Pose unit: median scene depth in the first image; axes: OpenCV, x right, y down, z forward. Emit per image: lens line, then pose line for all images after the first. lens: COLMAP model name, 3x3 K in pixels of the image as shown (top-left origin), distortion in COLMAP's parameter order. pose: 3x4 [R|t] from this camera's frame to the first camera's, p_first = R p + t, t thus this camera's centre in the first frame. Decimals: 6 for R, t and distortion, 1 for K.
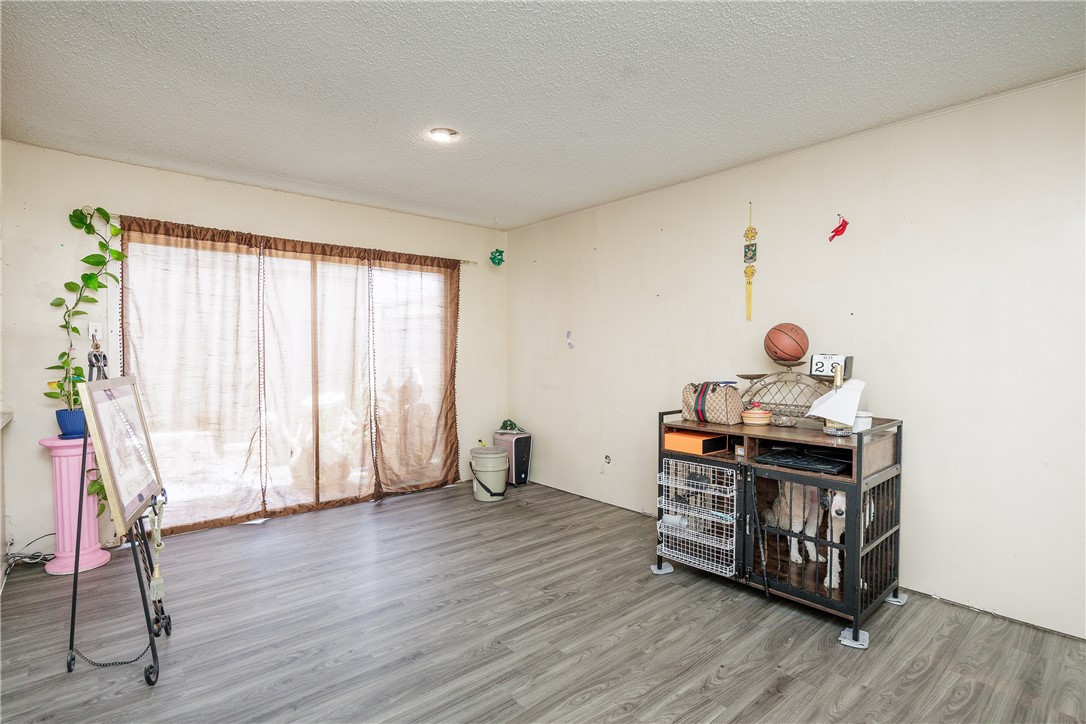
lens RADIAL K [[524.8, 0, 543.0], [0, 524.8, 362.0], [0, 0, 1]] dist [-0.001114, -0.000155]
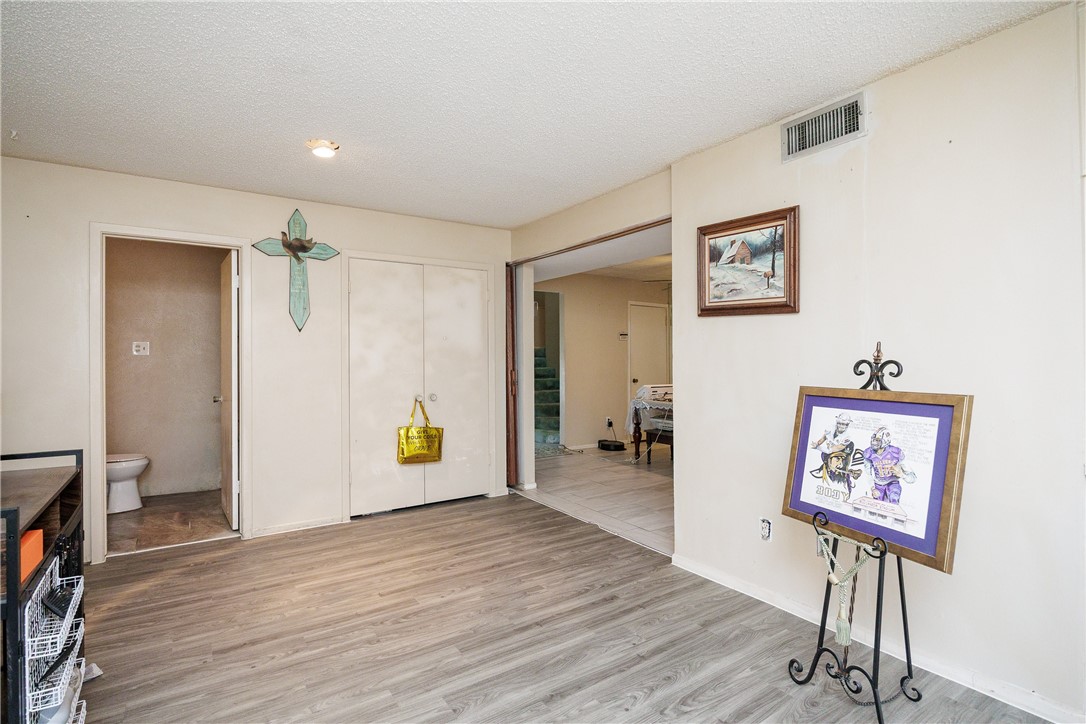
lens RADIAL K [[529.9, 0, 544.7], [0, 529.9, 364.7], [0, 0, 1]] dist [-0.016071, 0.000218]
pose [[-0.992861, 0.002463, 0.119255, -0.210408], [0.005193, 0.999731, 0.022594, -0.021169], [-0.119168, 0.023052, -0.992607, 1.159640]]
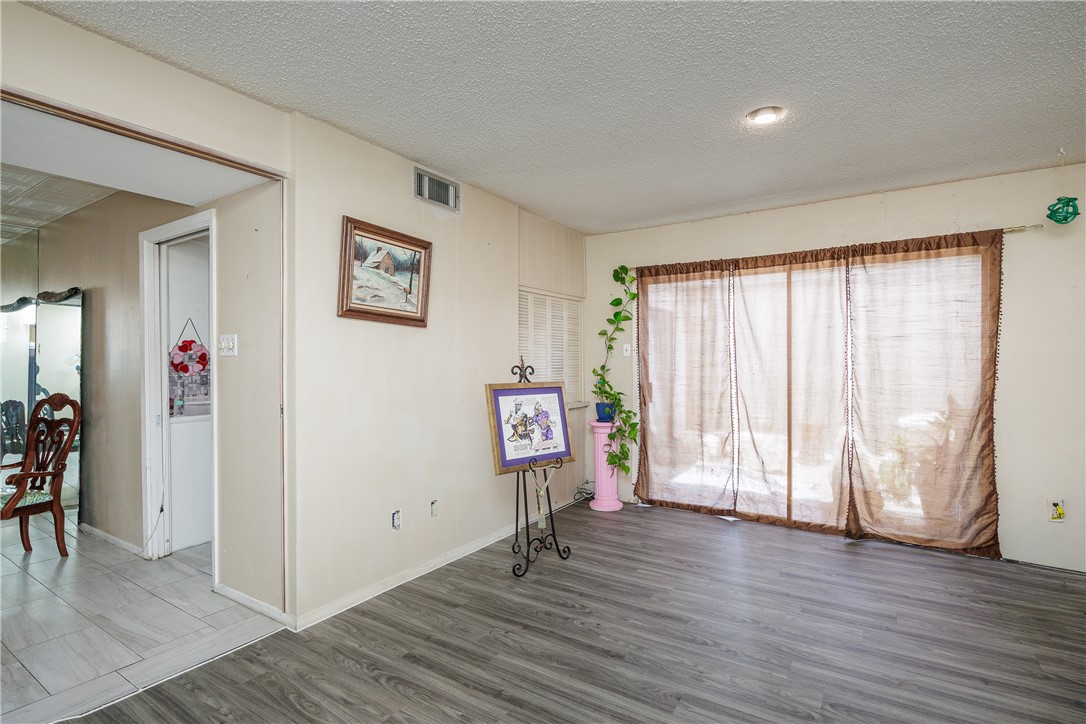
lens RADIAL K [[529.9, 0, 544.7], [0, 529.9, 364.7], [0, 0, 1]] dist [-0.016071, 0.000218]
pose [[0.288718, 0.002195, -0.957412, 0.447092], [-0.014448, 0.999893, -0.002064, -0.012357], [0.957305, 0.014428, 0.288719, 0.337171]]
